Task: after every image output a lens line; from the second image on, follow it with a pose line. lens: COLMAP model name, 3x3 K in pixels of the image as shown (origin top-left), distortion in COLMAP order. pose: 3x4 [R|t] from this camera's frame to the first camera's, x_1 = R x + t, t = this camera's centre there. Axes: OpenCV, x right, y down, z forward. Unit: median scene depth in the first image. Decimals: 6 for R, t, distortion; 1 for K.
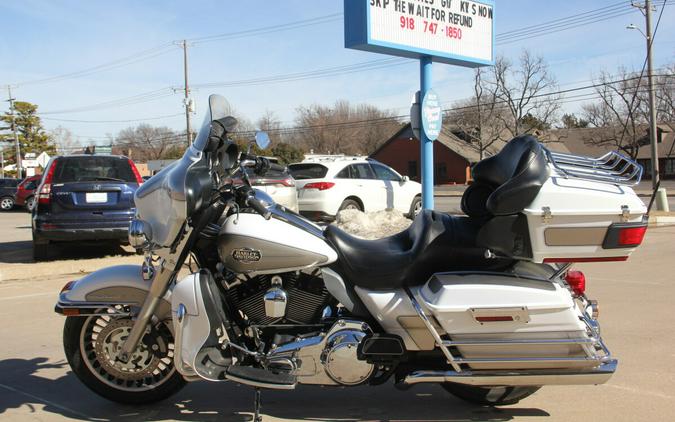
lens RADIAL K [[767.2, 0, 318.5], [0, 767.2, 209.7], [0, 0, 1]] dist [0.014152, -0.010670]
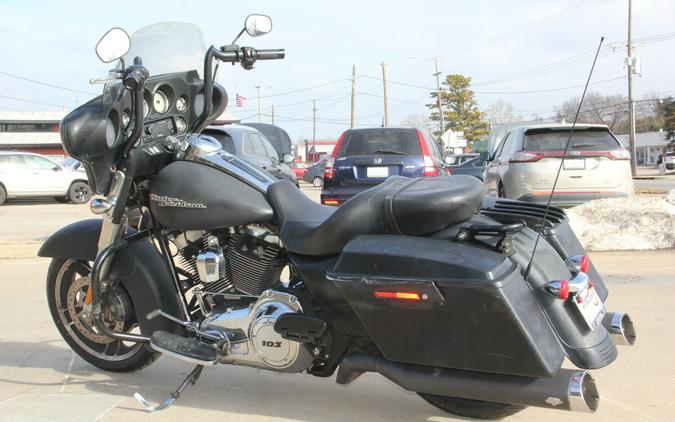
lens RADIAL K [[939.8, 0, 337.5], [0, 939.8, 211.0], [0, 0, 1]] dist [0.161846, 0.039225]
pose [[0.827103, 0.024622, -0.561511, 0.140497], [-0.020613, 0.999697, 0.013472, 0.007609], [0.561672, 0.000432, 0.827360, 0.007494]]
